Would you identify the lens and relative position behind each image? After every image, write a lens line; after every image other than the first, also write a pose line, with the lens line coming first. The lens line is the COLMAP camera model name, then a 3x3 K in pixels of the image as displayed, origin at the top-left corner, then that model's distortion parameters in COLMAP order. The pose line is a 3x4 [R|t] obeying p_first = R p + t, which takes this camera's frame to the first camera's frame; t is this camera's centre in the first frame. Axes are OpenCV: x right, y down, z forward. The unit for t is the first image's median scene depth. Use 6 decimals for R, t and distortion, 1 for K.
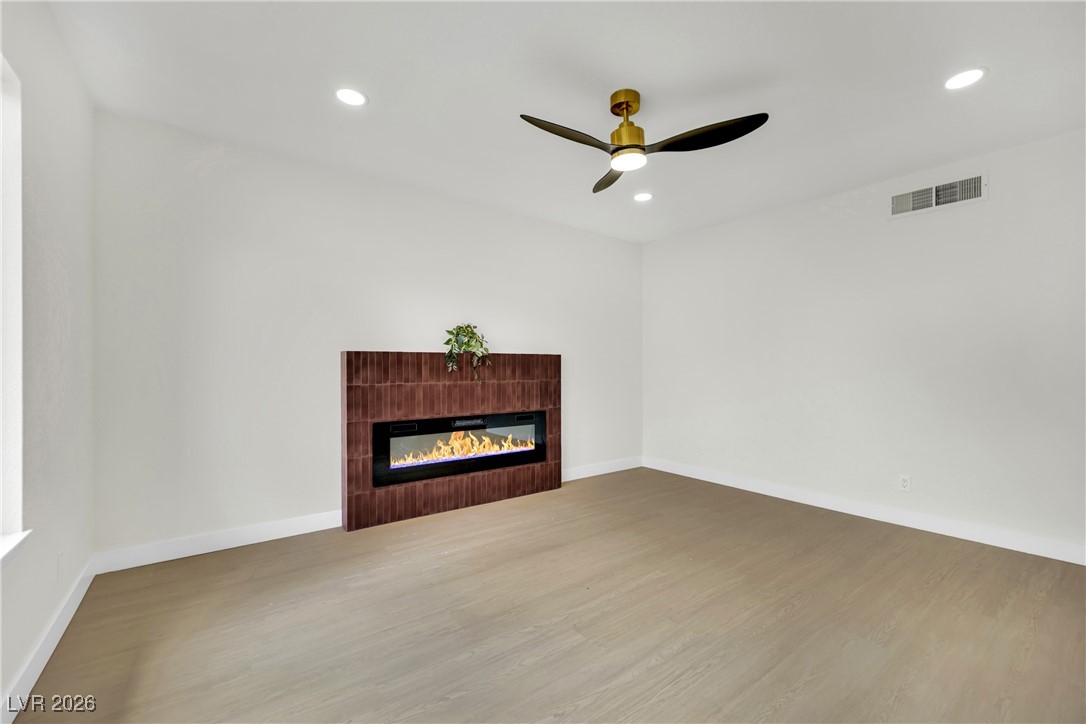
lens RADIAL K [[452.3, 0, 548.3], [0, 452.3, 361.2], [0, 0, 1]] dist [-0.020868, 0.000100]
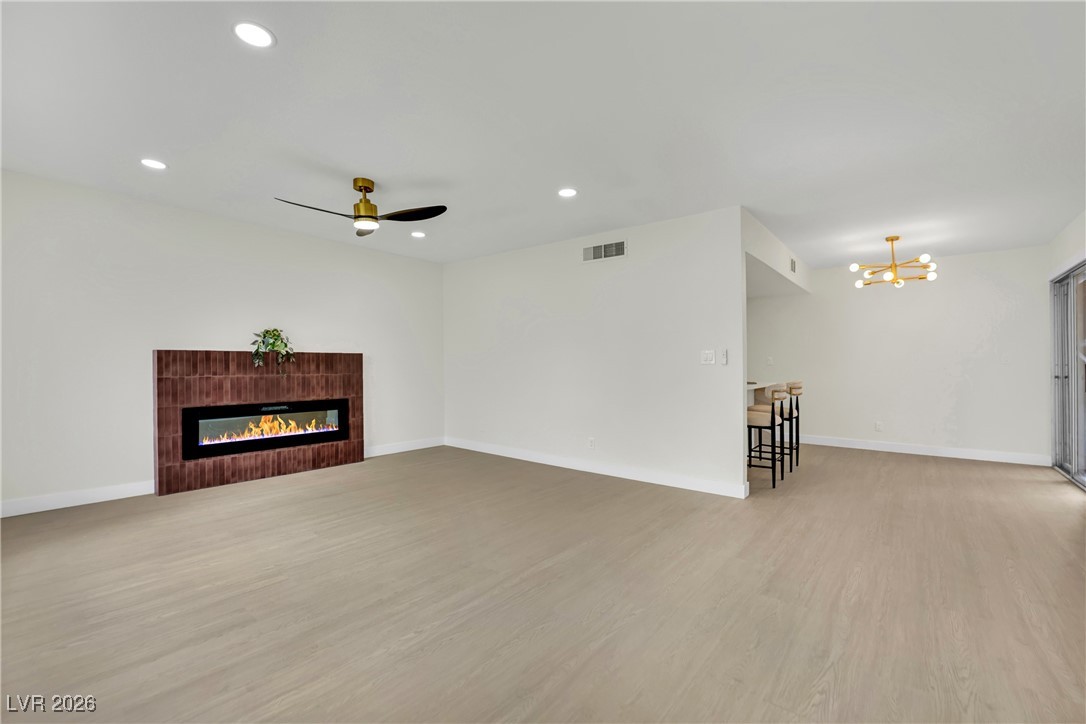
lens RADIAL K [[452.3, 0, 532.8], [0, 452.3, 362.6], [0, 0, 1]] dist [-0.020868, 0.000100]
pose [[0.973746, 0.004482, 0.227595, 0.248522], [-0.006953, 0.999925, 0.010054, -0.006125], [-0.227533, -0.011372, 0.973704, -0.381197]]
